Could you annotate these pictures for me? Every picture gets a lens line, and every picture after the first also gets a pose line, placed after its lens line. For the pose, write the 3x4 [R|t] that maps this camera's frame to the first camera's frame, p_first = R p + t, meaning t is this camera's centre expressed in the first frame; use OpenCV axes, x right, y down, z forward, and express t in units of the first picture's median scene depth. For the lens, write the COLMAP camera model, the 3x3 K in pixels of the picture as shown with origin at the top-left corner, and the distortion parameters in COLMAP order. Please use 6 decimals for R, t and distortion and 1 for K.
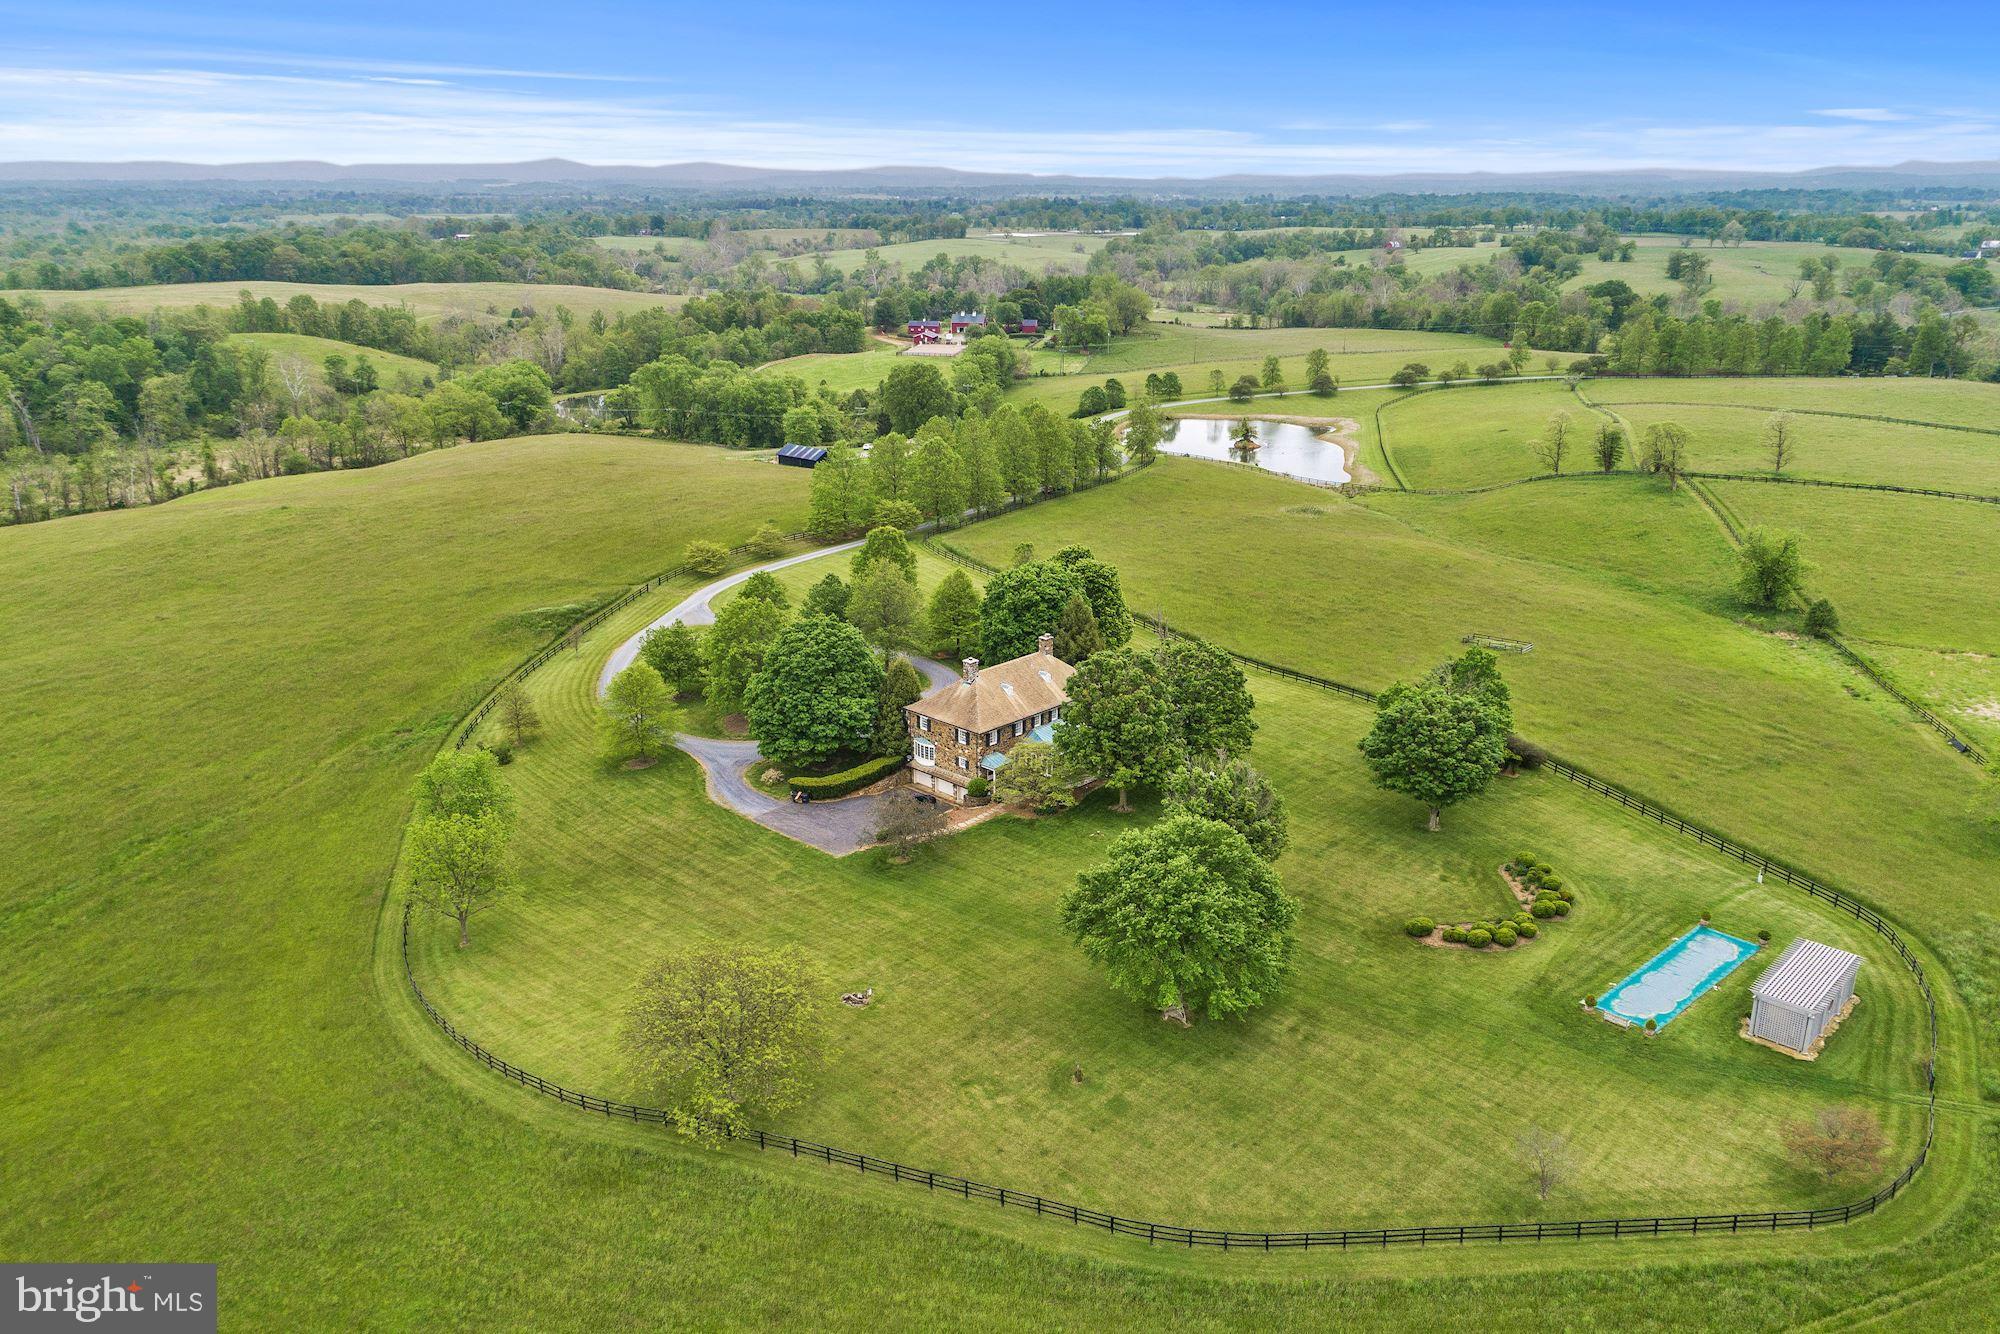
lens RADIAL K [[1480.5, 0, 1005.3], [0, 1480.5, 629.0], [0, 0, 1]] dist [0.007674, 0.002378]
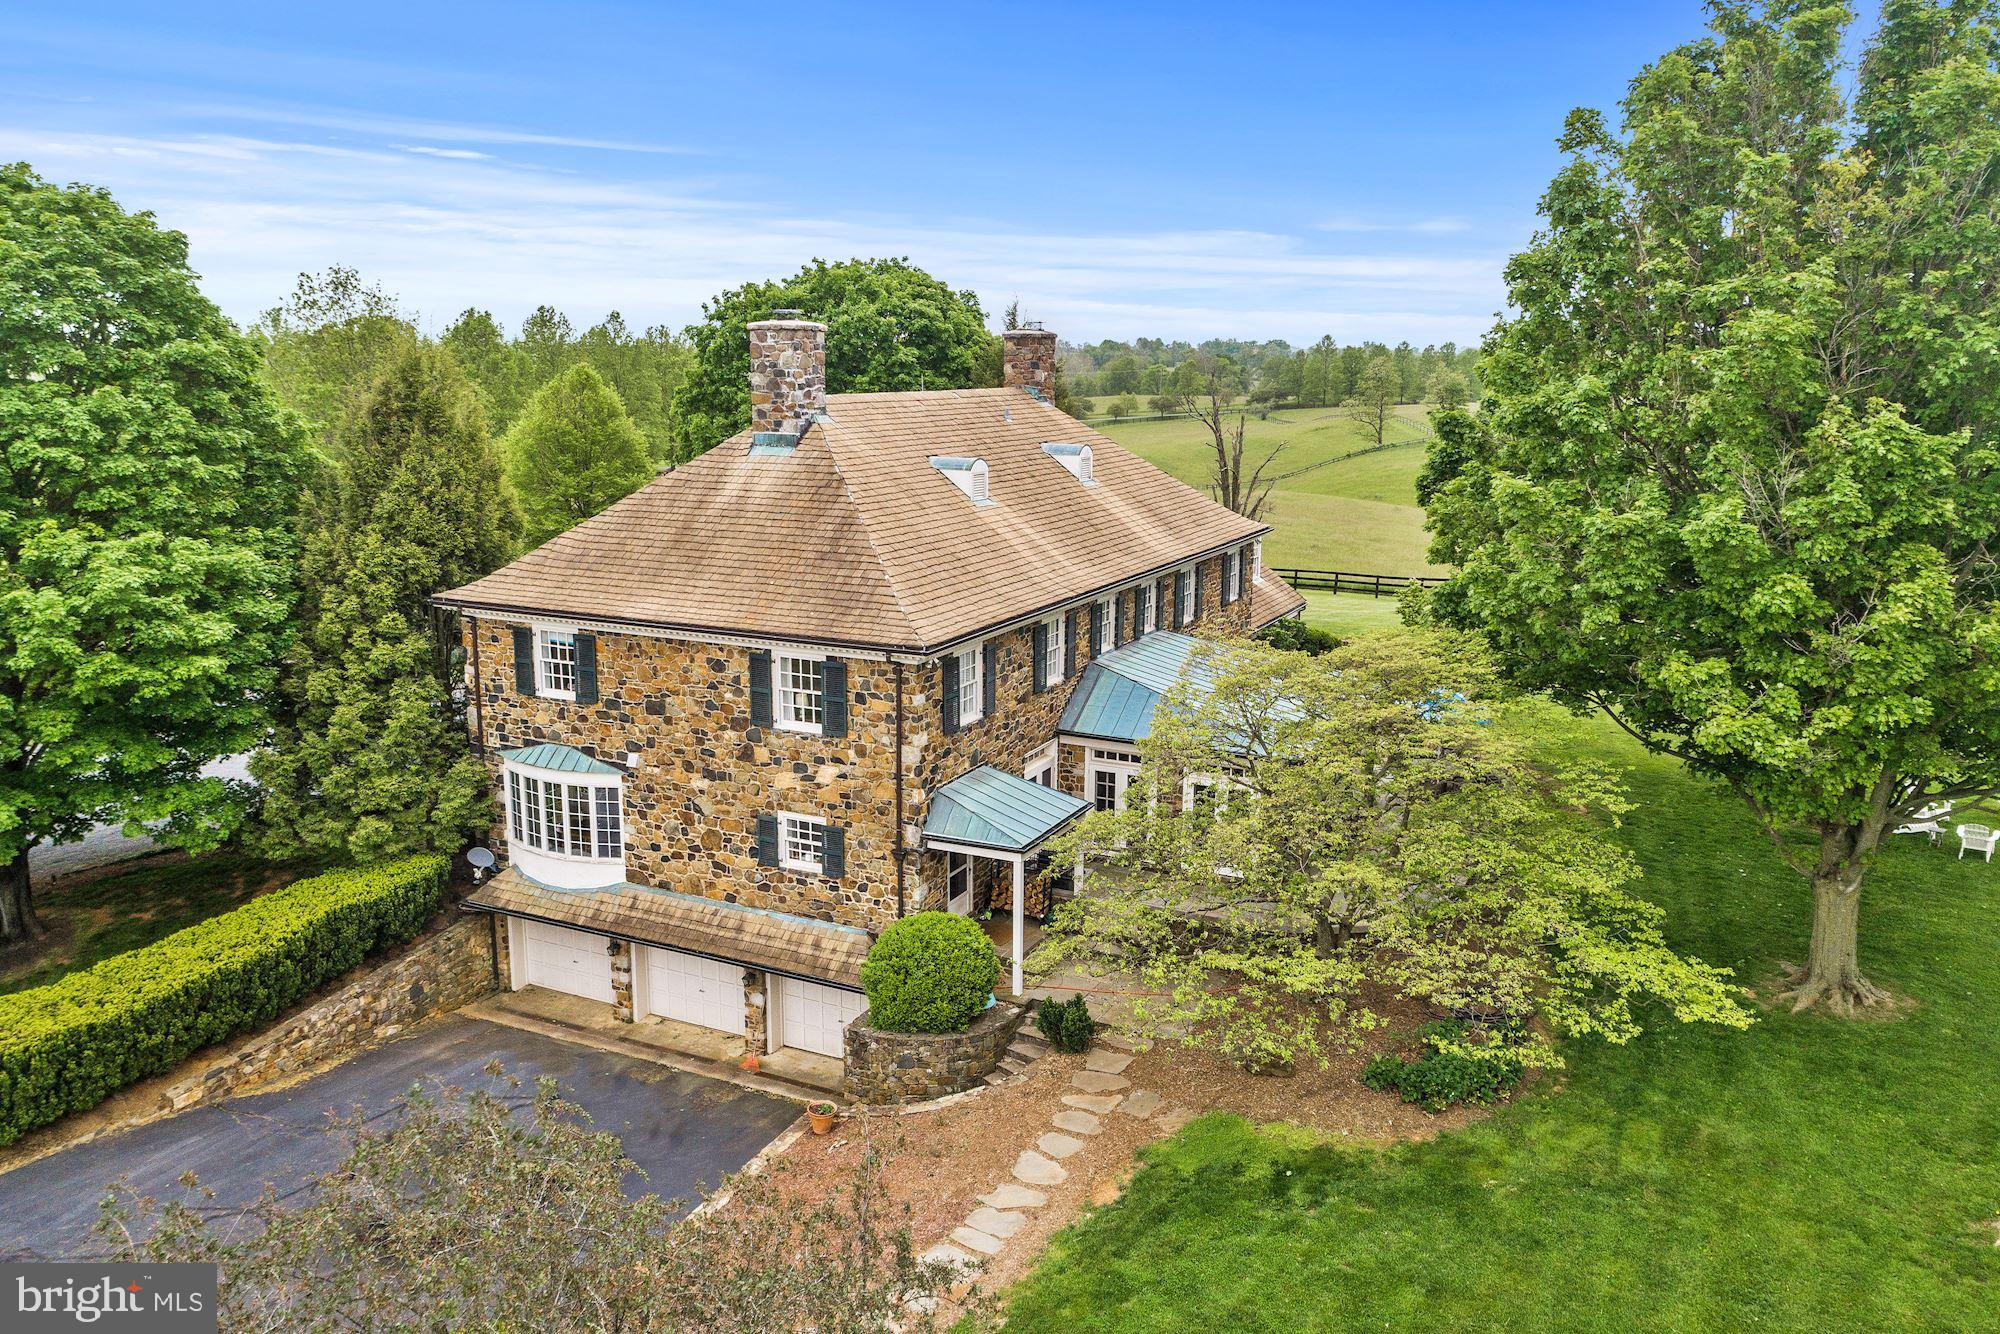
lens RADIAL K [[1480.5, 0, 1005.3], [0, 1480.5, 629.0], [0, 0, 1]] dist [0.007674, 0.002378]
pose [[0.954261, -0.053484, 0.294151, -0.055704], [0.083760, 0.992295, -0.091301, 0.081587], [-0.287002, 0.111763, 0.951388, 0.805305]]
